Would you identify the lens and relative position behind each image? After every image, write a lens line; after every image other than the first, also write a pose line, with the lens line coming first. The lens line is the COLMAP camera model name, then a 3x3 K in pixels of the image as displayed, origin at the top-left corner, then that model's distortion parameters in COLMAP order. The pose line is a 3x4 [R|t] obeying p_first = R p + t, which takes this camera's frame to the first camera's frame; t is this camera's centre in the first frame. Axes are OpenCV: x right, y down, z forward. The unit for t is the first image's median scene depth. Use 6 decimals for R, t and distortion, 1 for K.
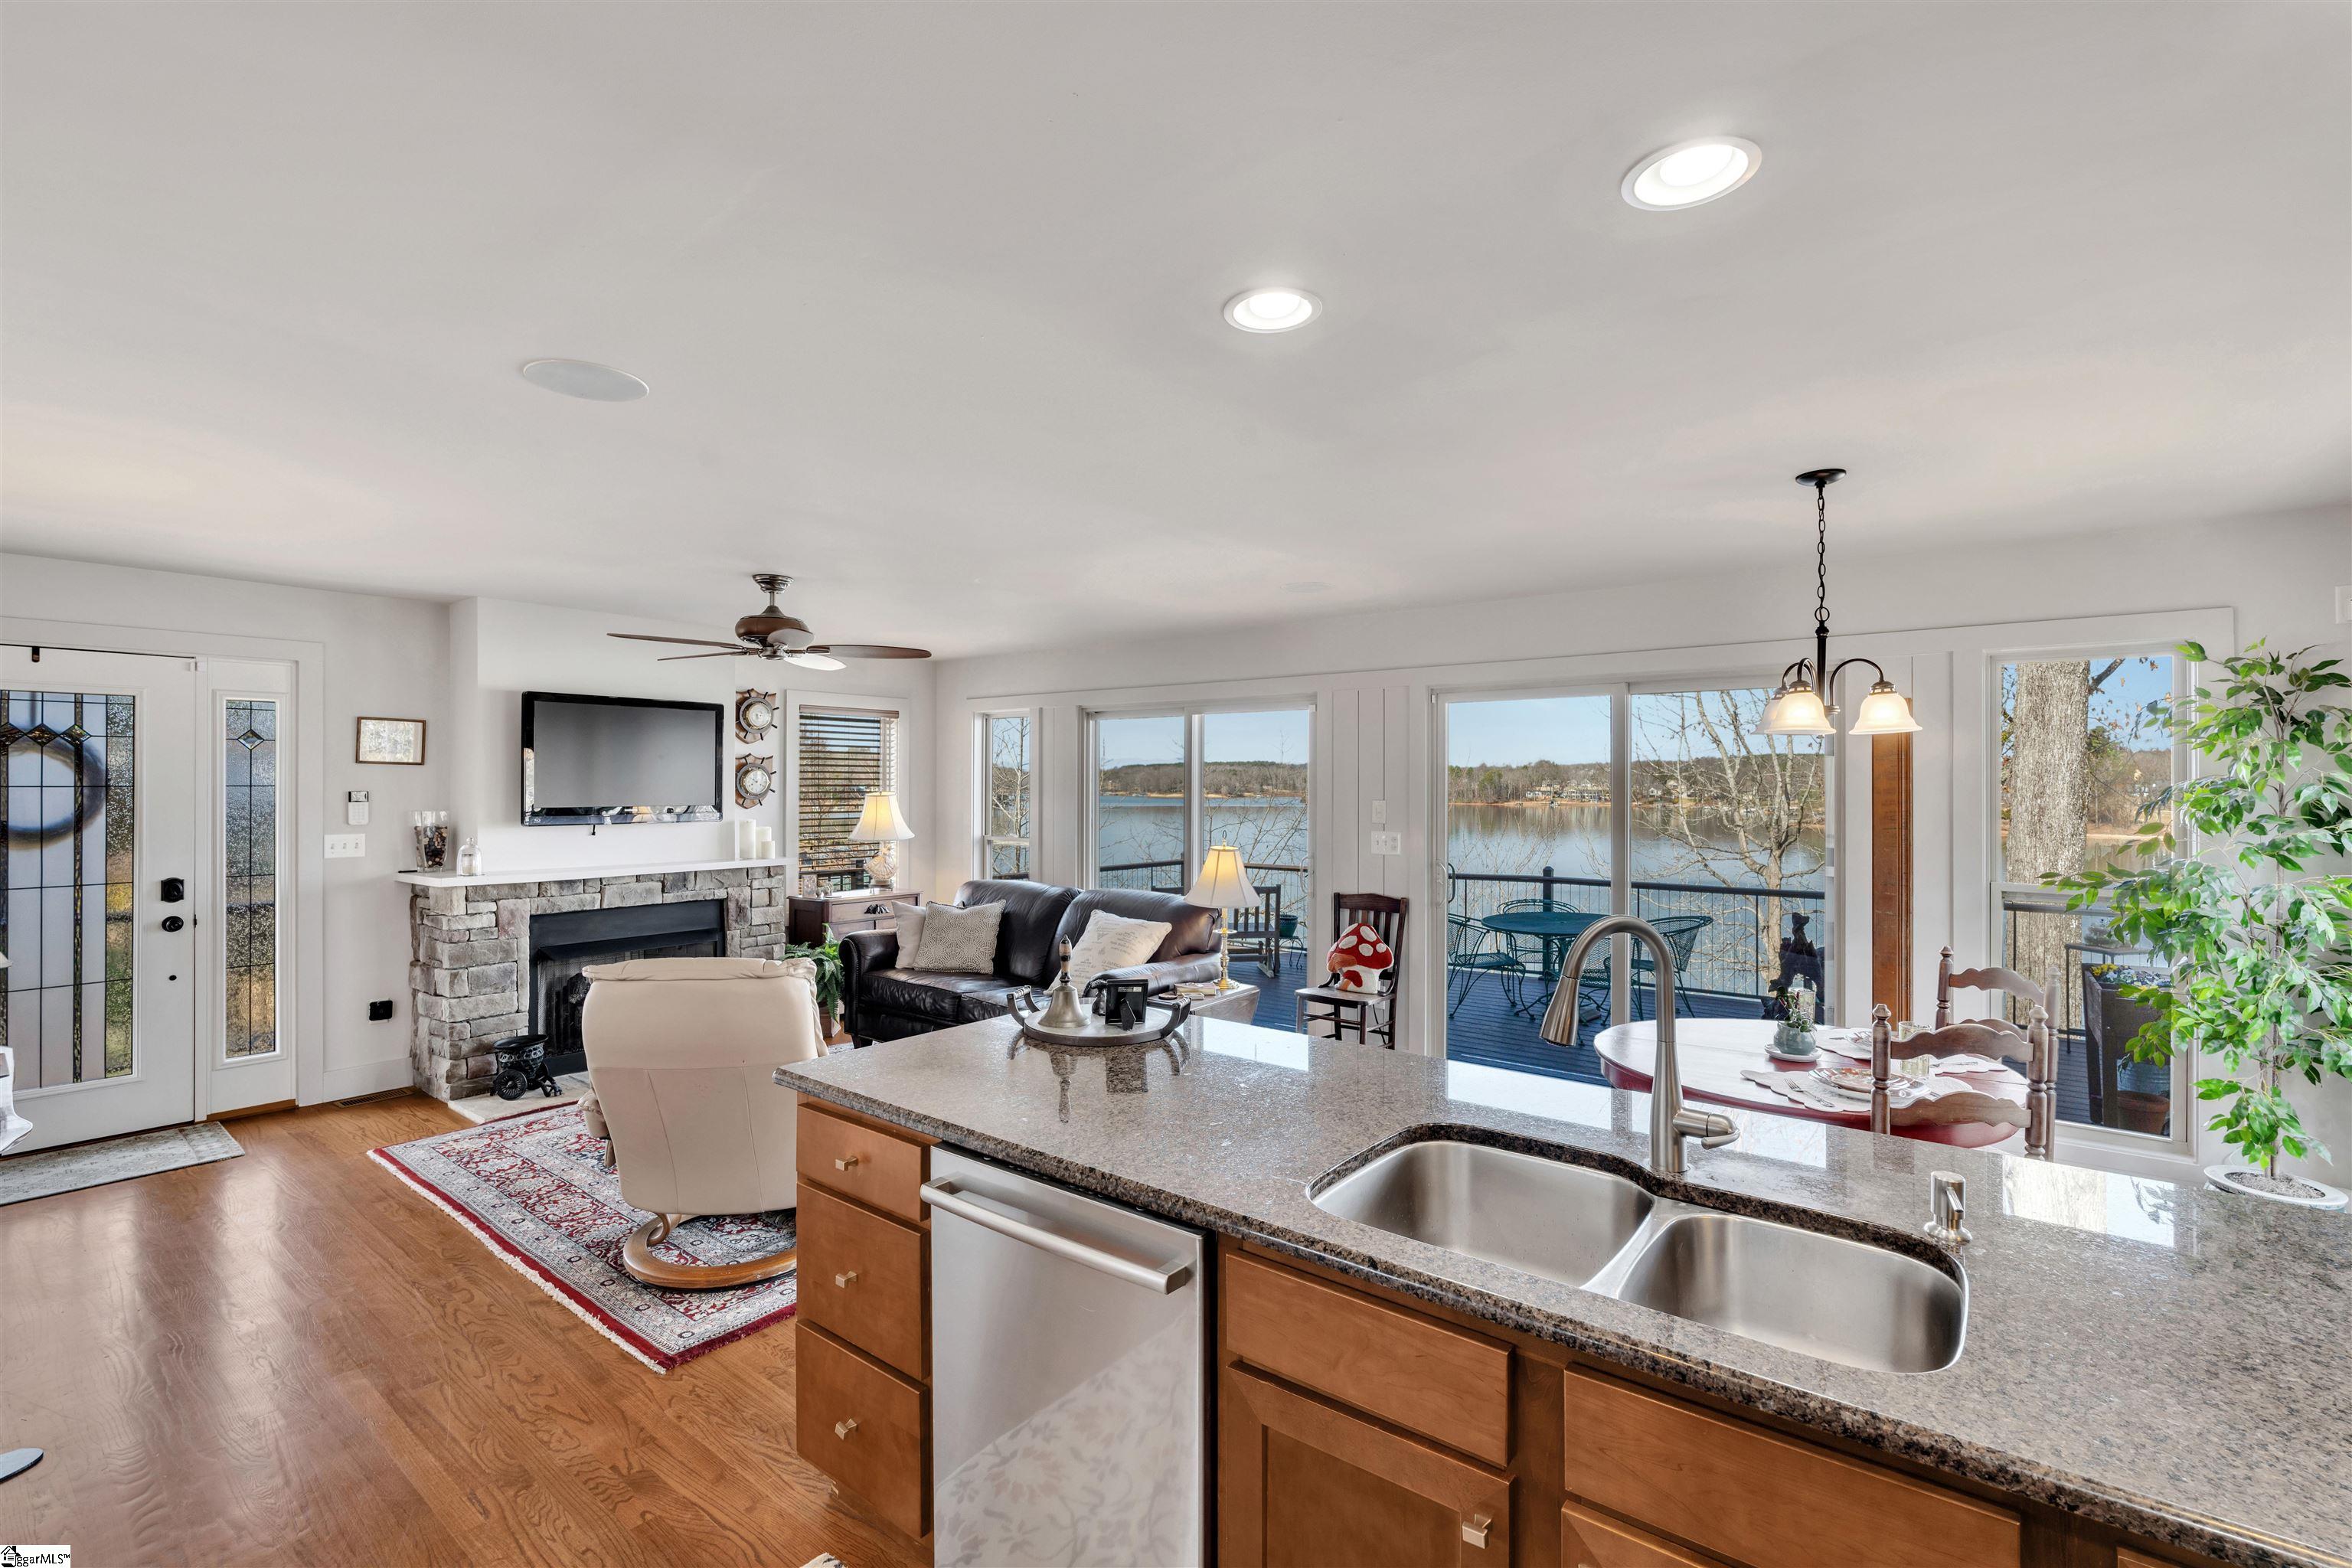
lens RADIAL K [[1030.1, 0, 1176.6], [0, 1030.1, 780.1], [0, 0, 1]] dist [0.000826, 0.000048]
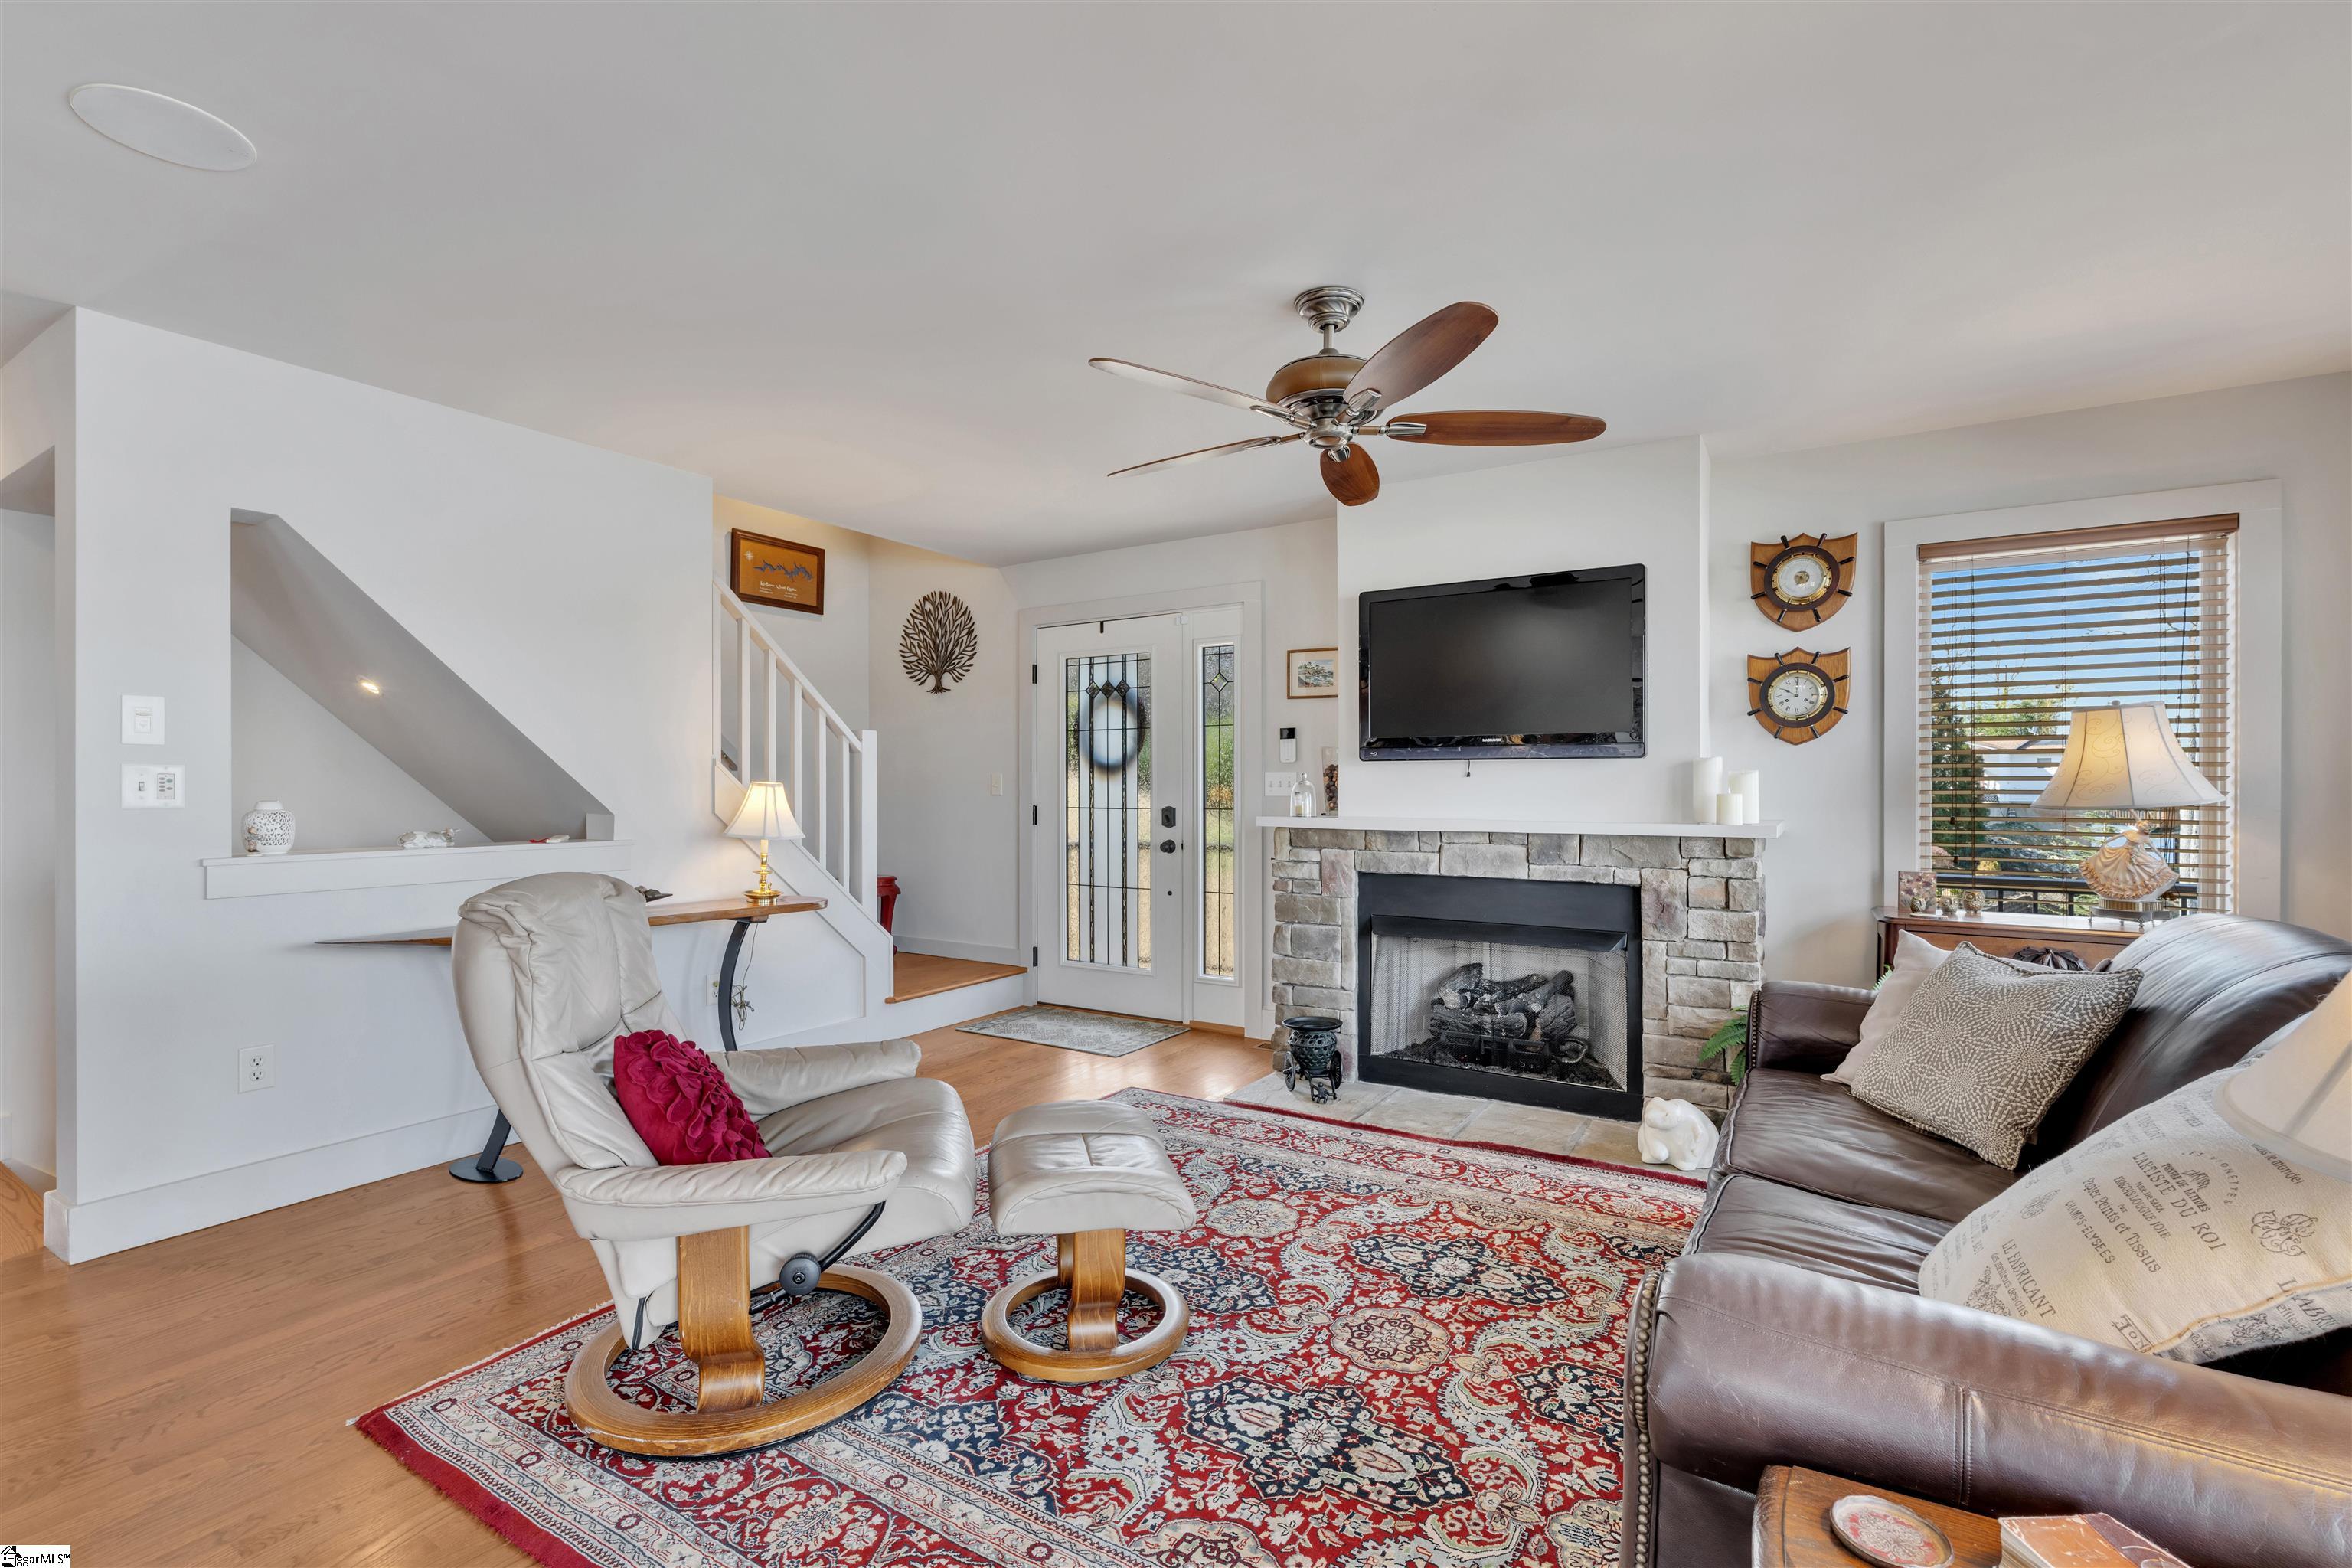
lens RADIAL K [[1030.1, 0, 1170.6], [0, 1030.1, 784.2], [0, 0, 1]] dist [0.000826, 0.000048]
pose [[0.122262, -0.006233, -0.992478, 0.150512], [0.004612, 0.999973, -0.005712, 0.068695], [0.992487, -0.003879, 0.122287, 0.774268]]
